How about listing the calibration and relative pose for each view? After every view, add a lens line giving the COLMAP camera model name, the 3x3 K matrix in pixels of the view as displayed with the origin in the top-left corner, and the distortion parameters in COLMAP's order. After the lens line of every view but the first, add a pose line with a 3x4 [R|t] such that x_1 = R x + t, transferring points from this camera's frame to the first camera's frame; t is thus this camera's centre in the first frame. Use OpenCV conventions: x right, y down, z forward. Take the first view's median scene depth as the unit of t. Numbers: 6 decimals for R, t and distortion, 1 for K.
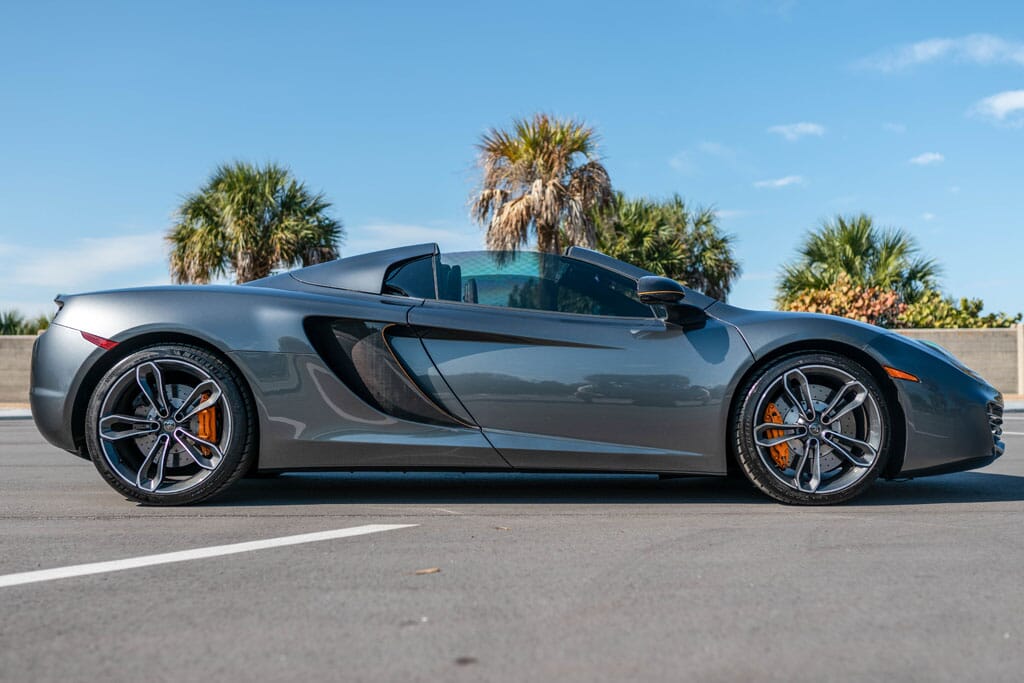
lens RADIAL K [[1039.4, 0, 512.0], [0, 1039.4, 341.5], [0, 0, 1]] dist [-0.003080, -0.004933]
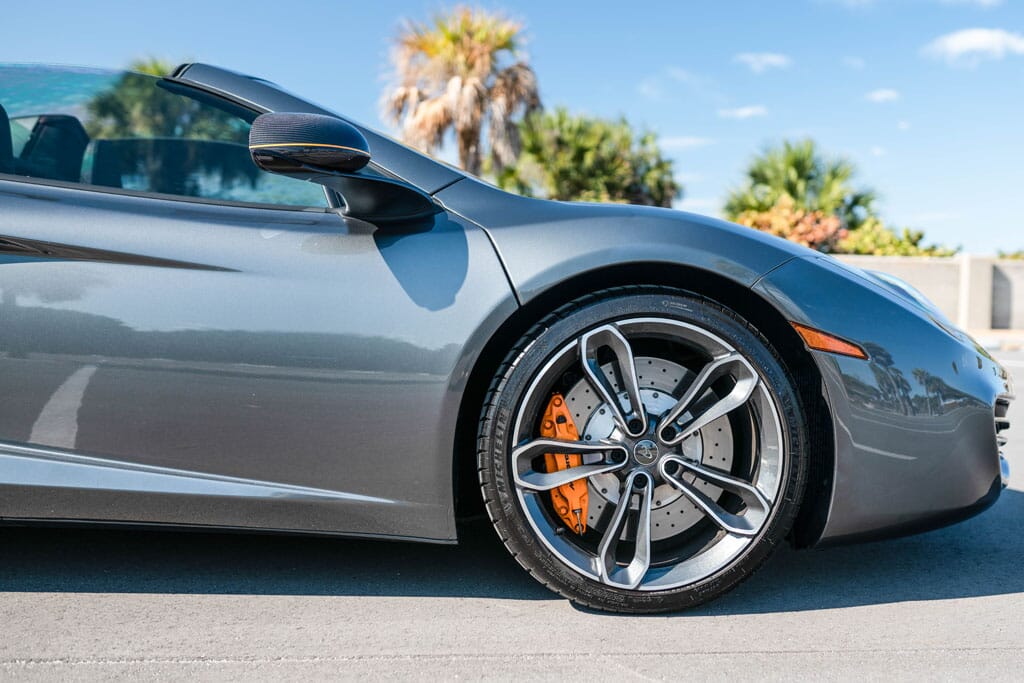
lens RADIAL K [[1060.2, 0, 512.0], [0, 1060.2, 341.5], [0, 0, 1]] dist [-0.033523, -0.004641]
pose [[0.997967, 0.023921, 0.059078, 0.150175], [-0.028452, 0.996618, 0.077095, -0.001072], [-0.057034, -0.078619, 0.995272, 0.394319]]
